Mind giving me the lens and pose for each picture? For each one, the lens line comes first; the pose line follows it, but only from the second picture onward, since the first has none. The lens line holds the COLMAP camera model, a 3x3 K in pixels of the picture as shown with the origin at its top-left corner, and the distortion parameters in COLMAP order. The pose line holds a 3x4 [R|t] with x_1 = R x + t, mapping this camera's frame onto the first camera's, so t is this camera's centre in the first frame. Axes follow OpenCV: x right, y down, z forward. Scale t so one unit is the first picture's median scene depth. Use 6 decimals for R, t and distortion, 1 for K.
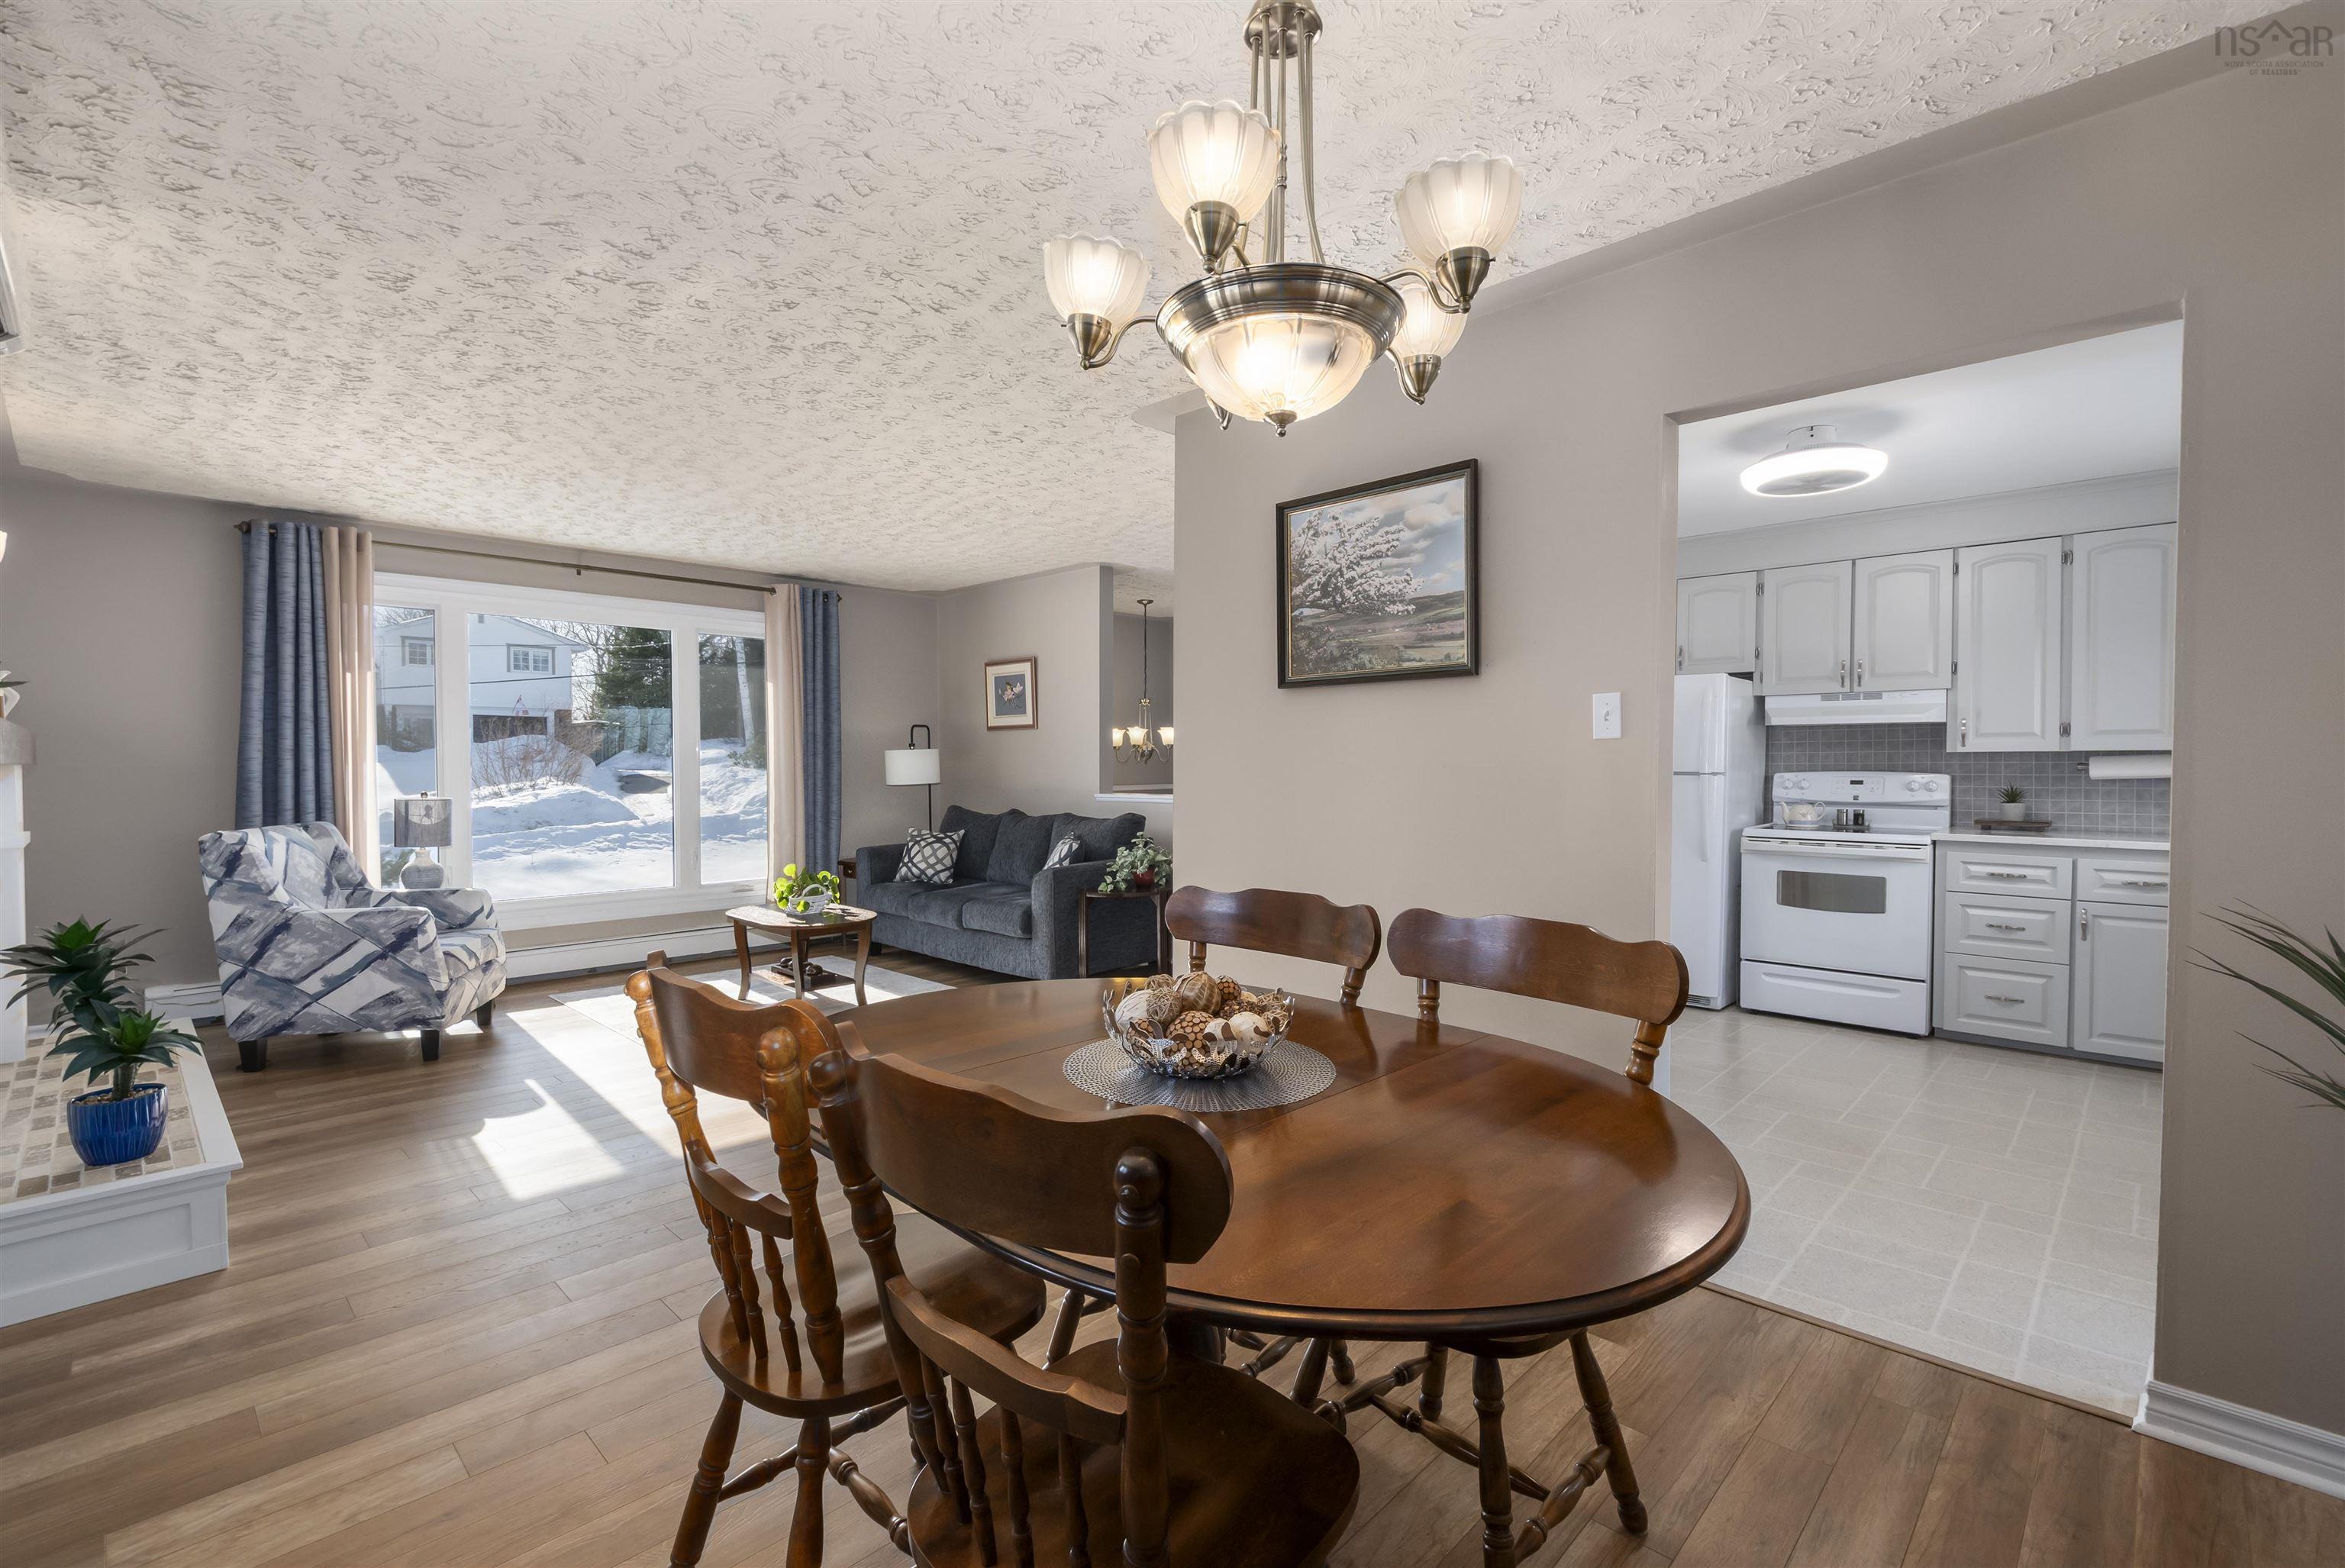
lens RADIAL K [[1037.8, 0, 1172.5], [0, 1037.8, 784.0], [0, 0, 1]] dist [-0.000671, -0.004431]
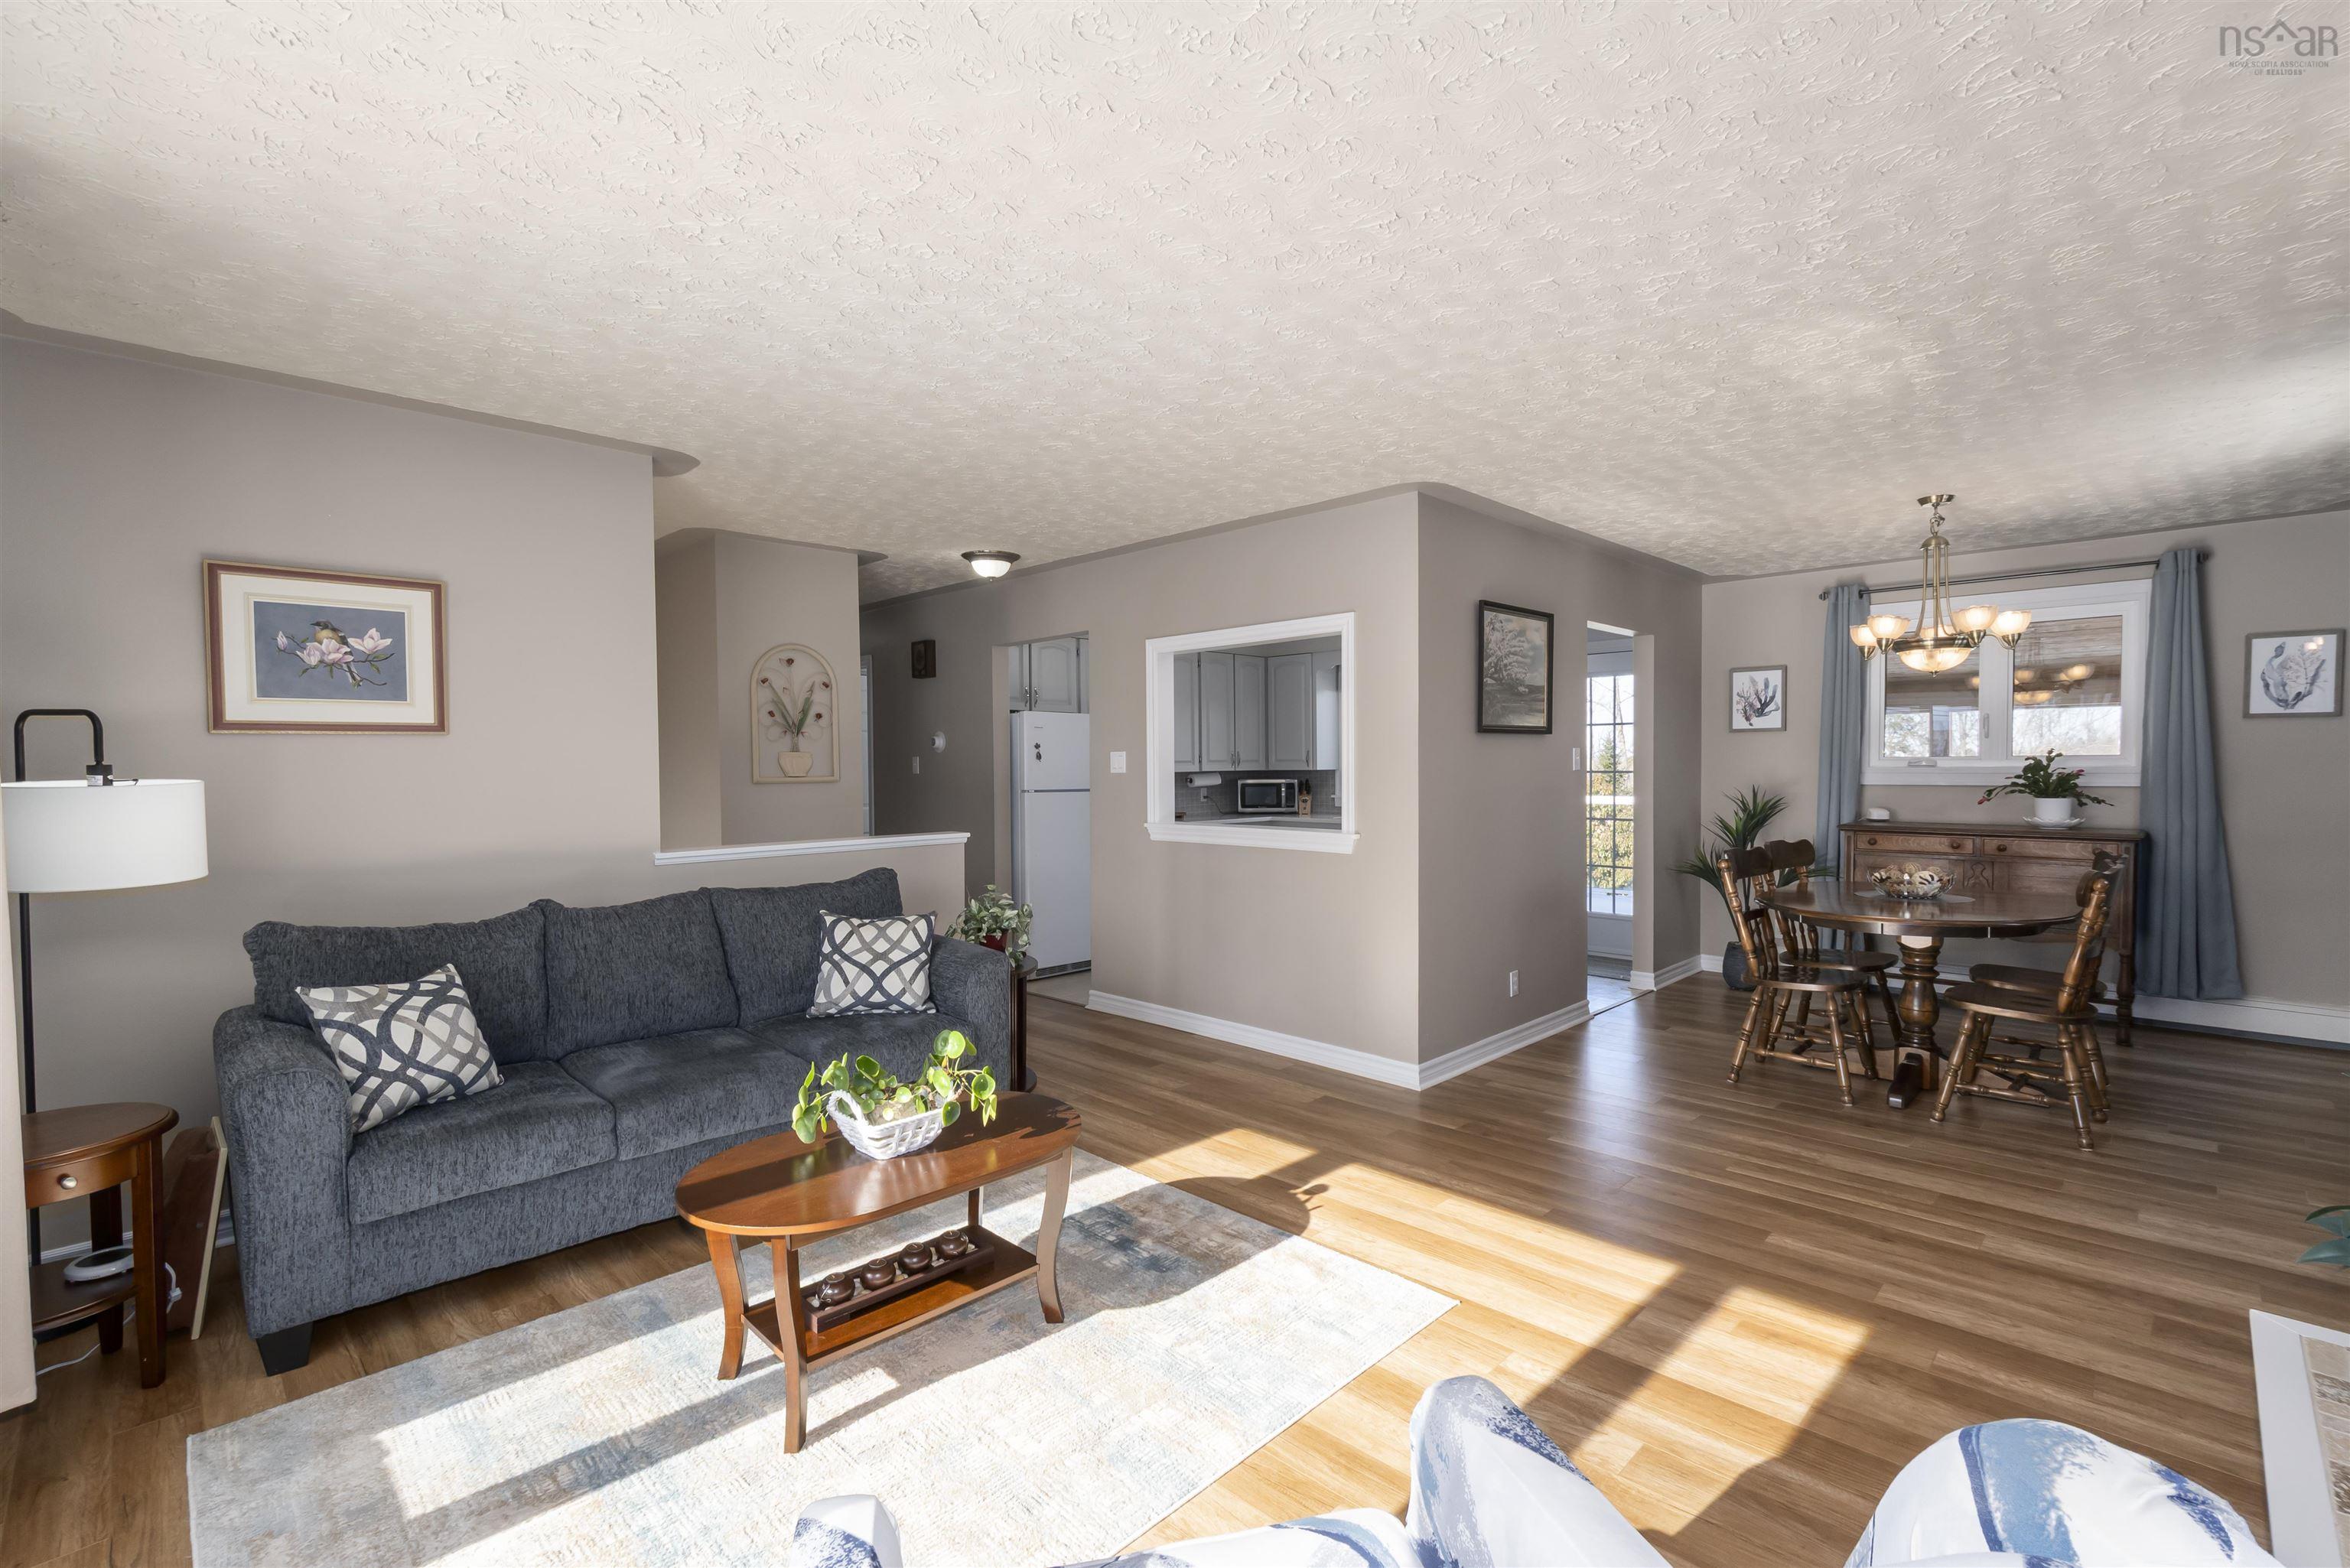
lens RADIAL K [[1060.5, 0, 1207.1], [0, 1060.5, 755.3], [0, 0, 1]] dist [-0.001057, -0.000859]
pose [[-0.016862, 0.008006, 0.999826, -0.900366], [0.028711, 0.999559, -0.007520, -0.042351], [-0.999446, 0.028579, -0.017084, 0.946515]]
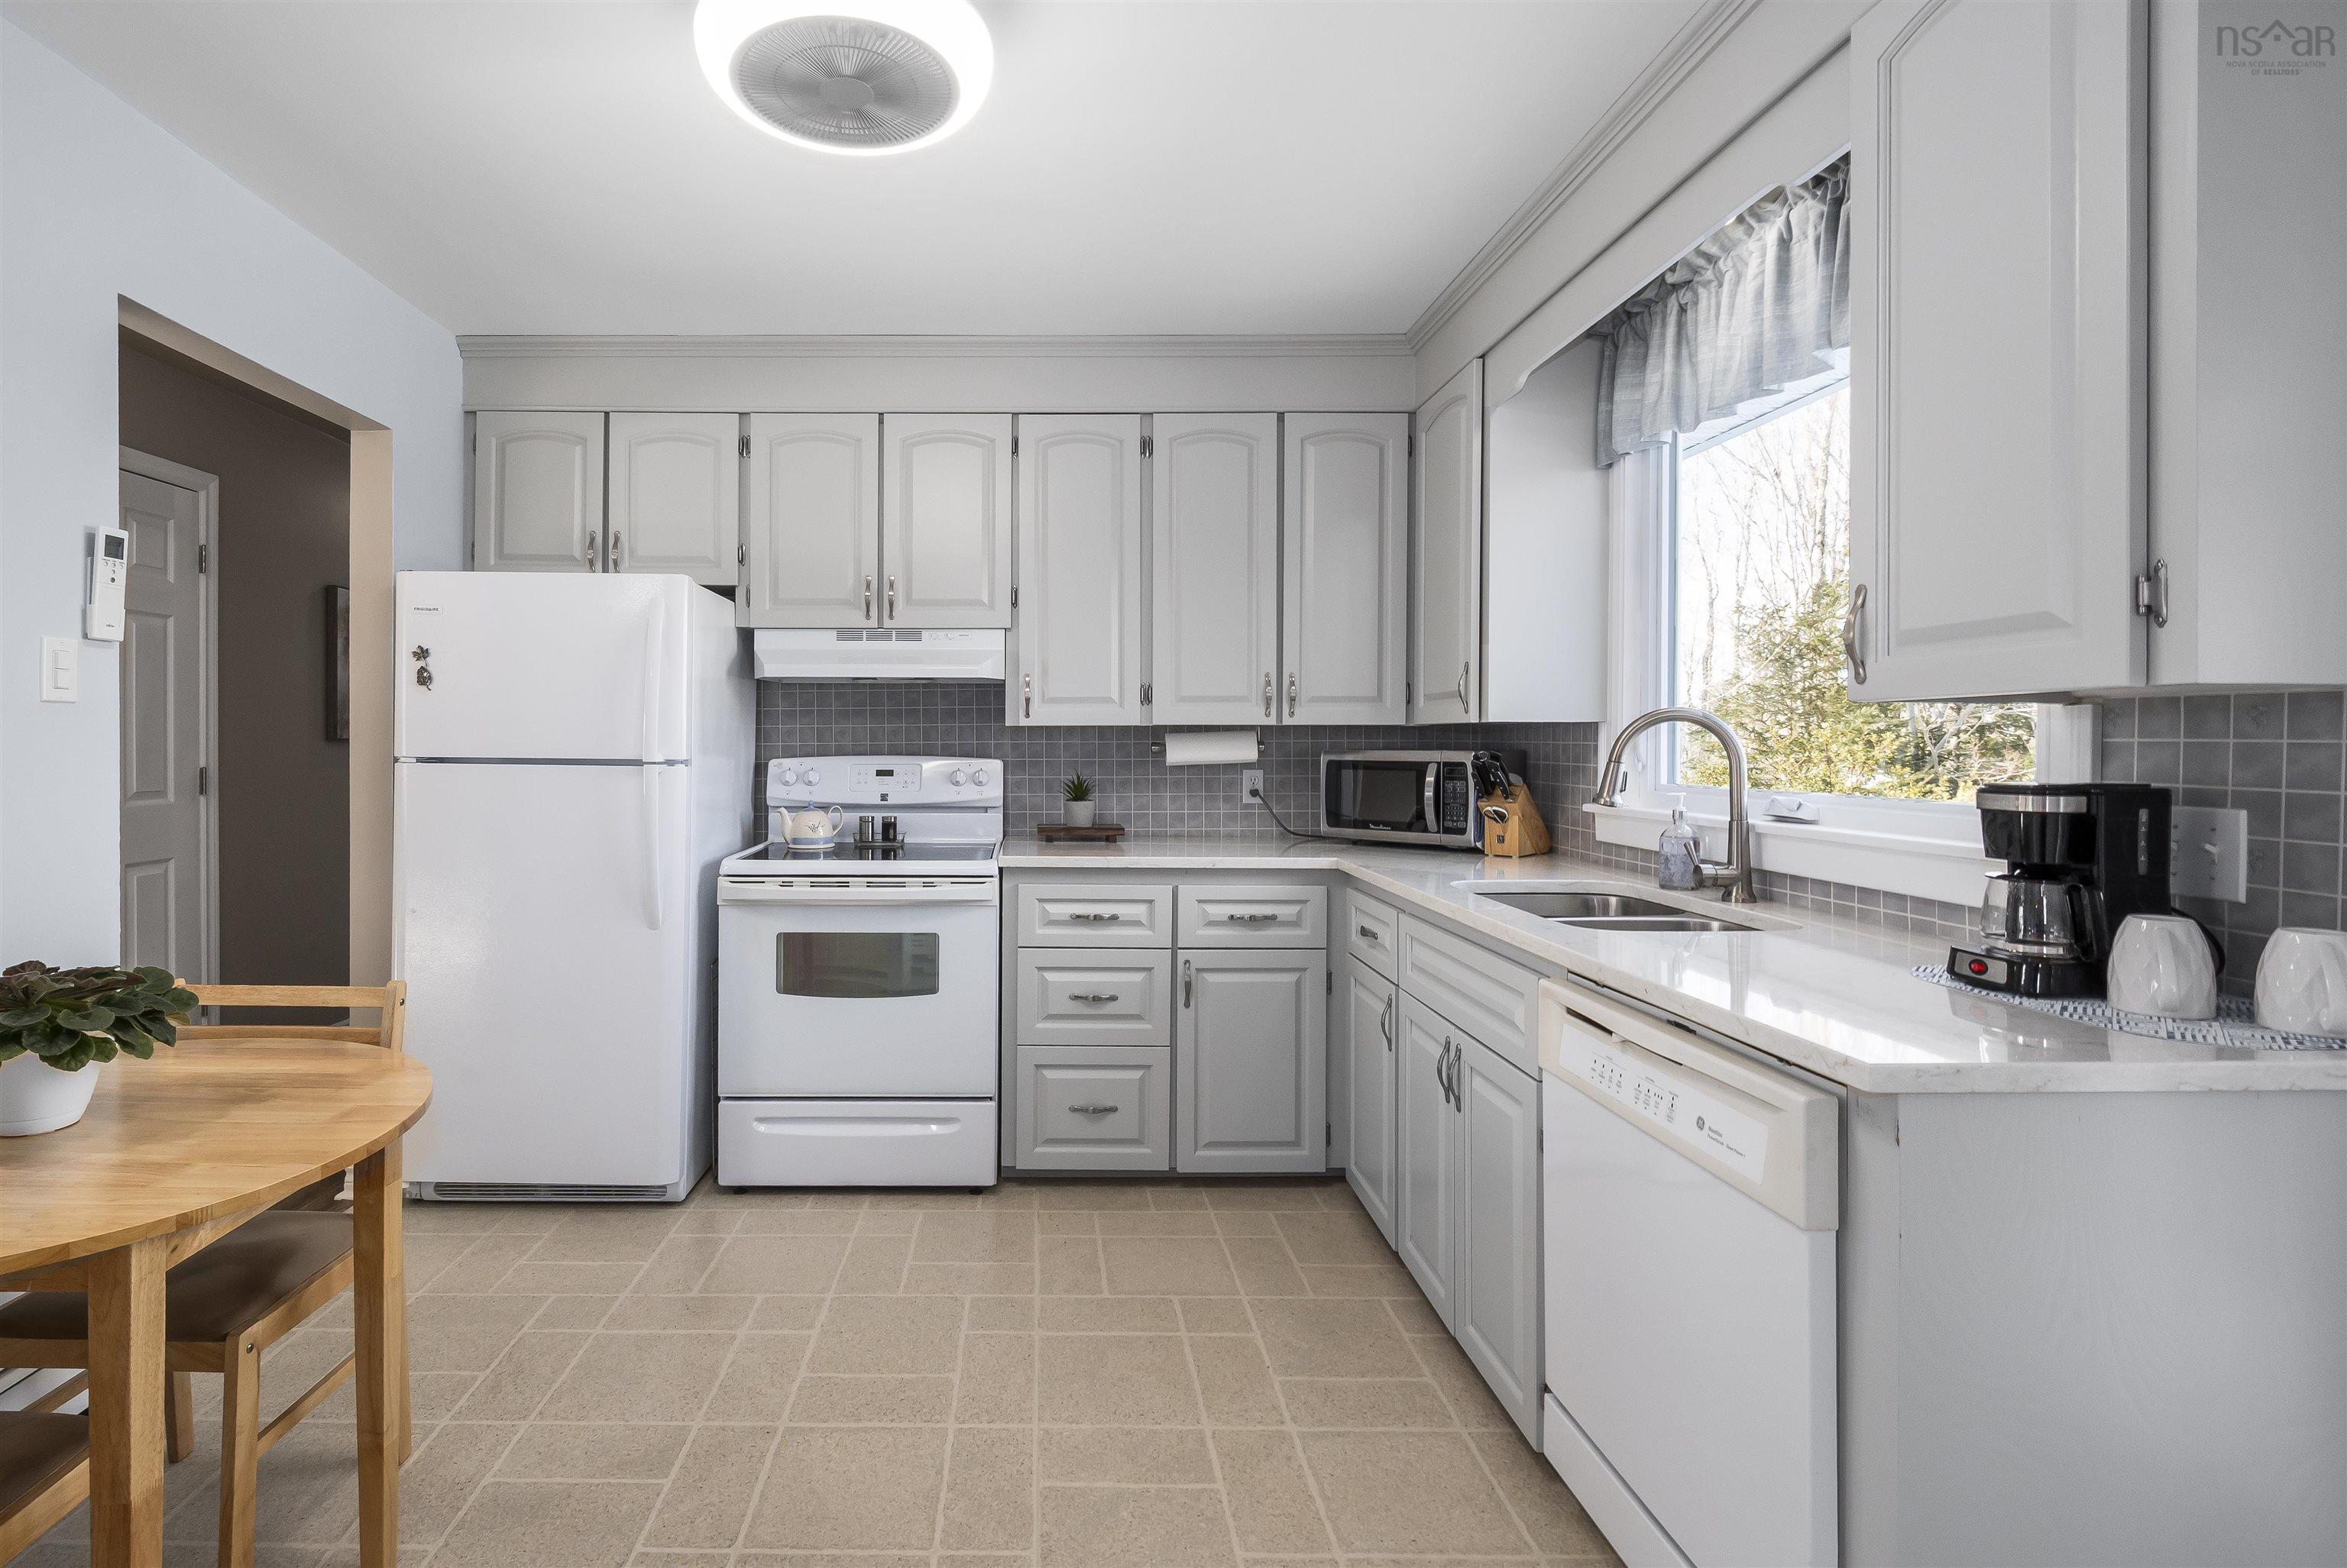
lens RADIAL K [[1126.2, 0, 1035.0], [0, 1126.2, 744.1], [0, 0, 1]] dist [0.001534, -0.000143]
pose [[0.720755, 0.001300, 0.693188, 0.267649], [0.012543, 0.999810, -0.014917, -0.008356], [-0.693076, 0.019446, 0.720602, 0.473256]]
